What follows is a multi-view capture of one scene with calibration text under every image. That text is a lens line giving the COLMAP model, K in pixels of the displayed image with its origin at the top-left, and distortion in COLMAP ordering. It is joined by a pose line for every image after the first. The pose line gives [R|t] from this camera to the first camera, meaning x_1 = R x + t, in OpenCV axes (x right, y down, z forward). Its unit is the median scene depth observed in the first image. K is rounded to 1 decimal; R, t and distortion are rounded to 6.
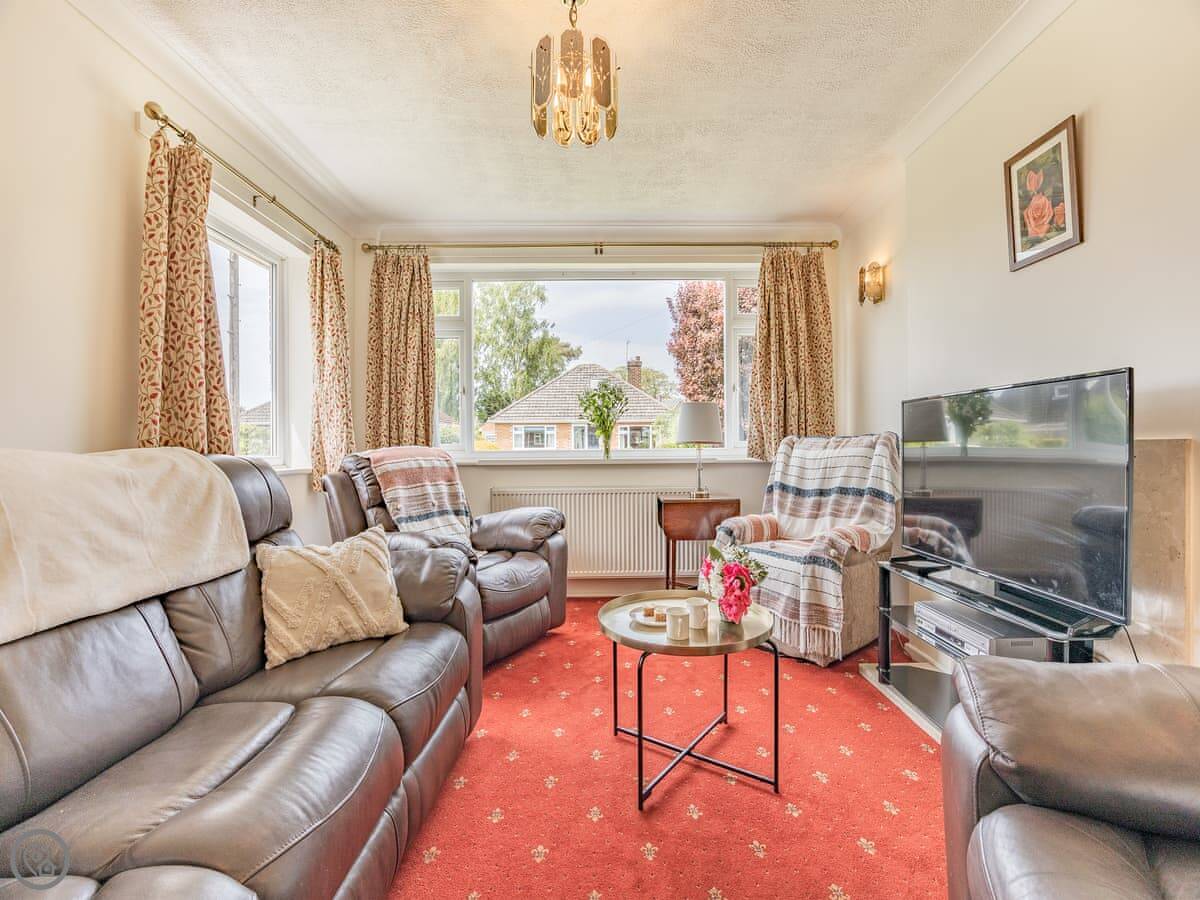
lens RADIAL K [[538.8, 0, 600.0], [0, 538.8, 450.0], [0, 0, 1]] dist [-0.015579, 0.000108]
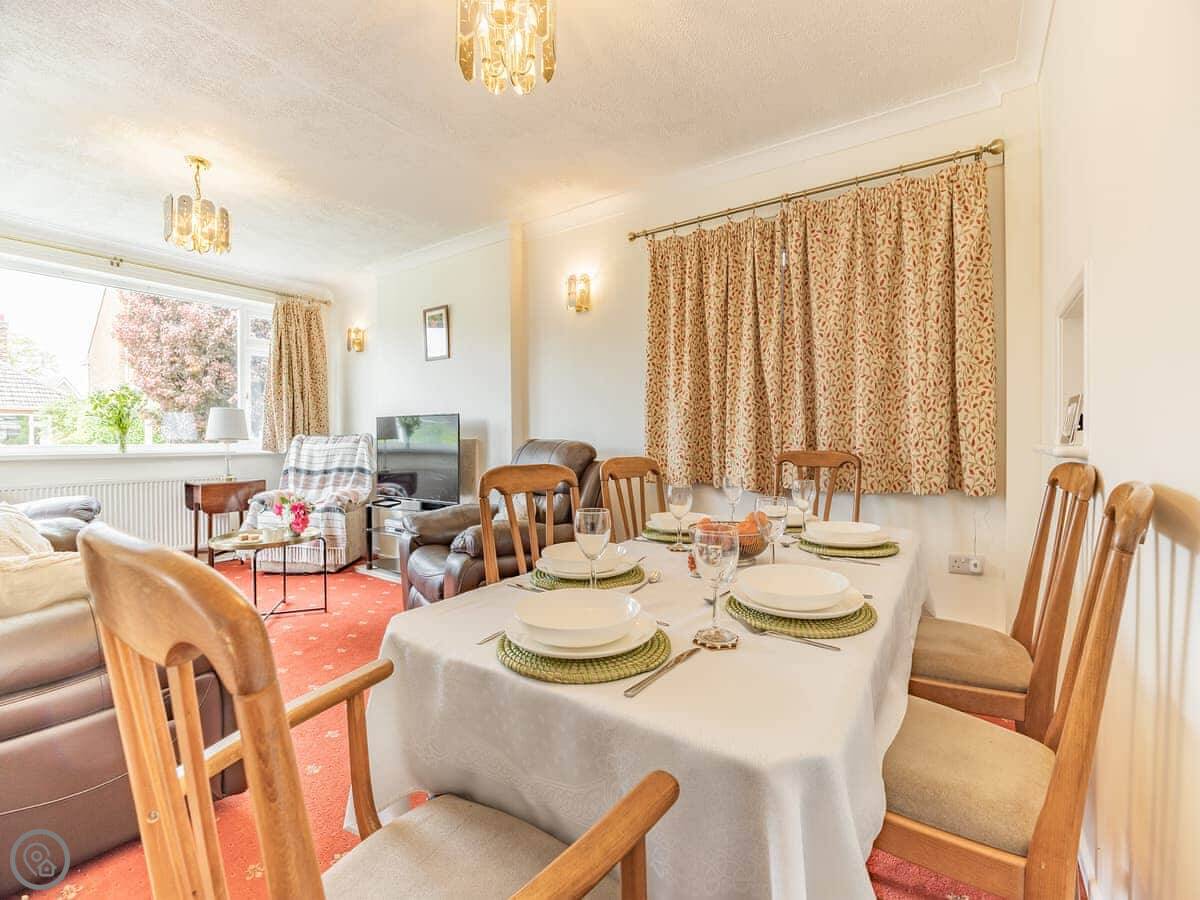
lens RADIAL K [[583.6, 0, 621.1], [0, 583.6, 447.3], [0, 0, 1]] dist [-0.022954, -0.000134]
pose [[0.586360, -0.003971, 0.810041, -0.447670], [0.005359, 0.999985, 0.001023, 0.011609], [-0.810033, 0.003741, 0.586373, -0.678416]]
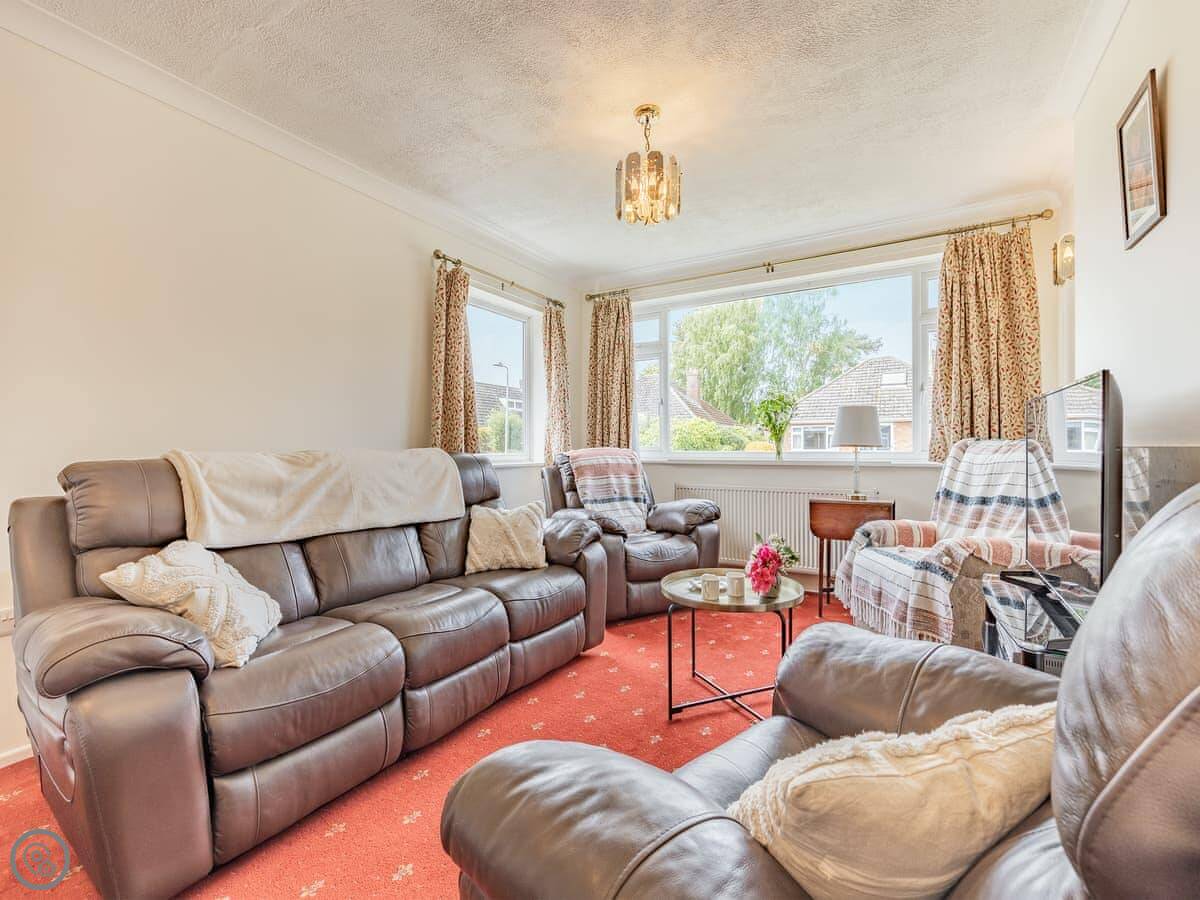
lens RADIAL K [[524.4, 0, 582.6], [0, 524.4, 450.7], [0, 0, 1]] dist [0.001607, 0.000322]
pose [[0.841280, 0.009194, -0.540521, 0.325917], [-0.009017, 0.999955, 0.002976, -0.002773], [0.540524, 0.002370, 0.841325, -0.126153]]
